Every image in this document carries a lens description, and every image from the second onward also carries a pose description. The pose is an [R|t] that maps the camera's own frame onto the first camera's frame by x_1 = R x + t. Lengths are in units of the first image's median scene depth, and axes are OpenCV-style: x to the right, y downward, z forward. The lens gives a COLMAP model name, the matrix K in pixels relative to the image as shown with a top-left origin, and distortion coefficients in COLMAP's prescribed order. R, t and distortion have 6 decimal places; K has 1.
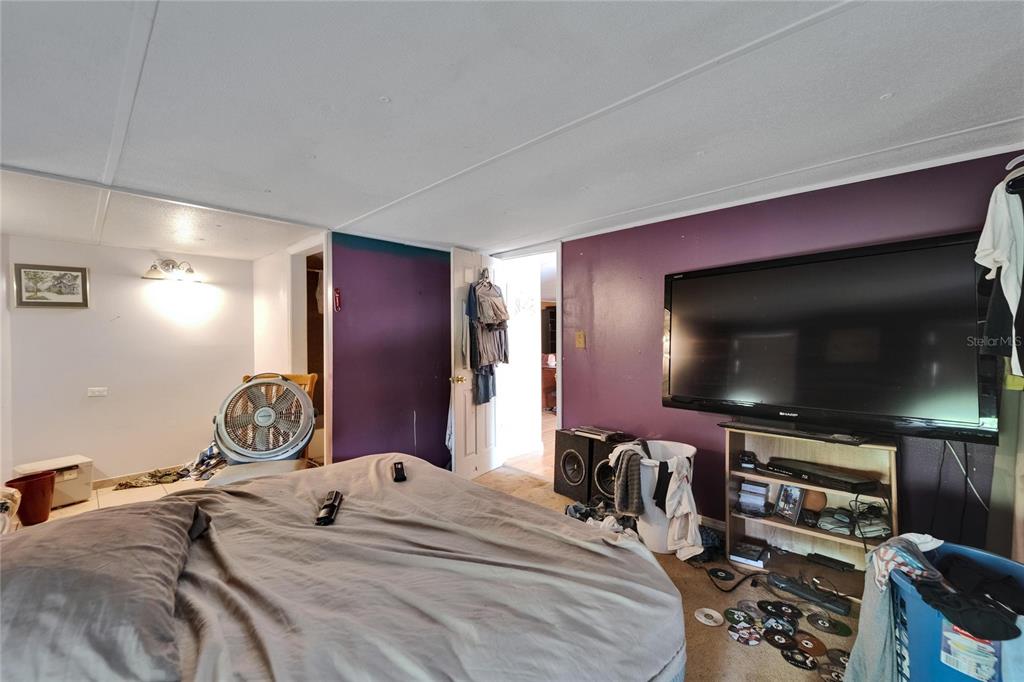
lens RADIAL K [[409.1, 0, 505.4], [0, 409.1, 336.6], [0, 0, 1]] dist [0.002372, -0.001371]
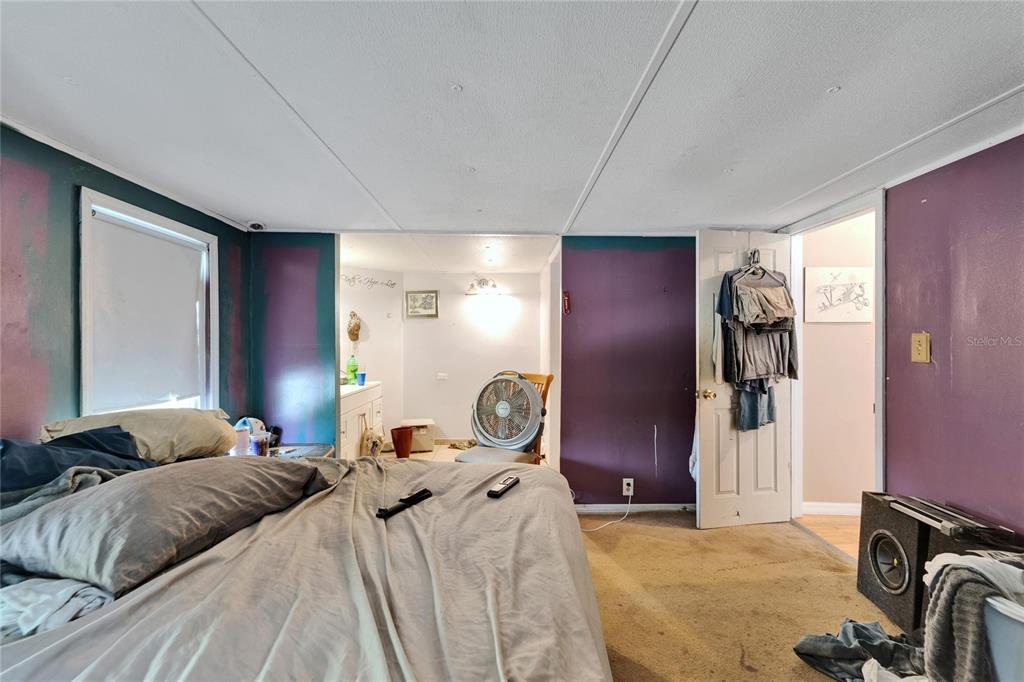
lens RADIAL K [[409.1, 0, 511.3], [0, 409.1, 336.9], [0, 0, 1]] dist [0.002372, -0.001371]
pose [[0.703012, 0.004896, -0.711161, 0.185767], [-0.009639, 0.999950, -0.002645, -0.001564], [0.711112, 0.008715, 0.703024, 0.169613]]
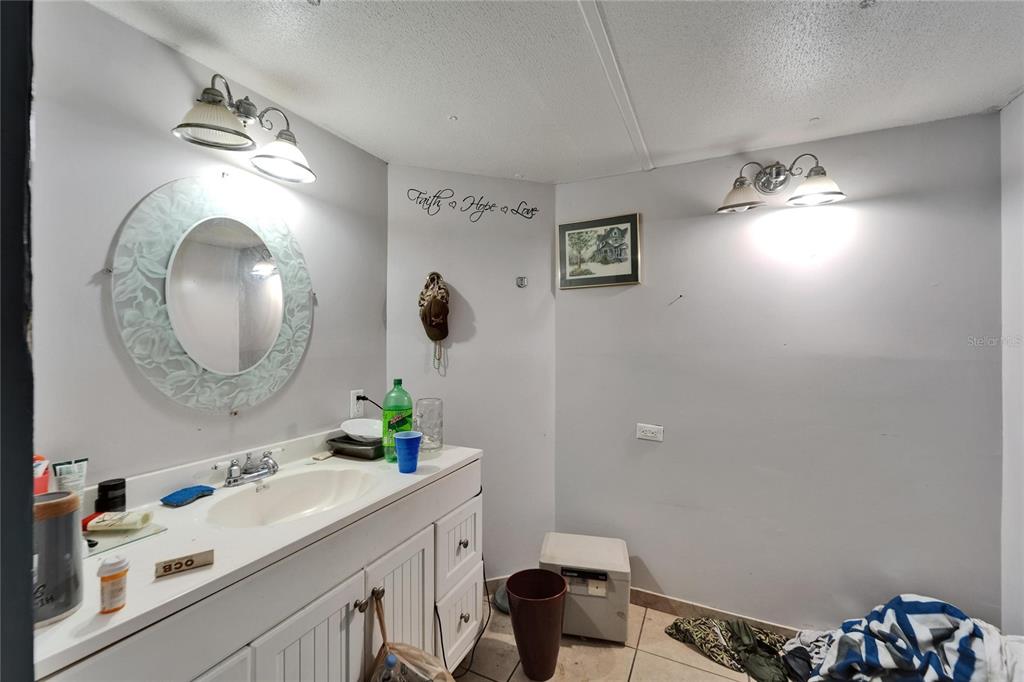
lens RADIAL K [[409.1, 0, 509.7], [0, 409.1, 335.2], [0, 0, 1]] dist [0.002372, -0.001371]
pose [[0.301488, 0.004387, -0.953460, -0.526858], [-0.009381, 0.999955, 0.001634, 0.003333], [0.953424, 0.008452, 0.301515, 0.654735]]
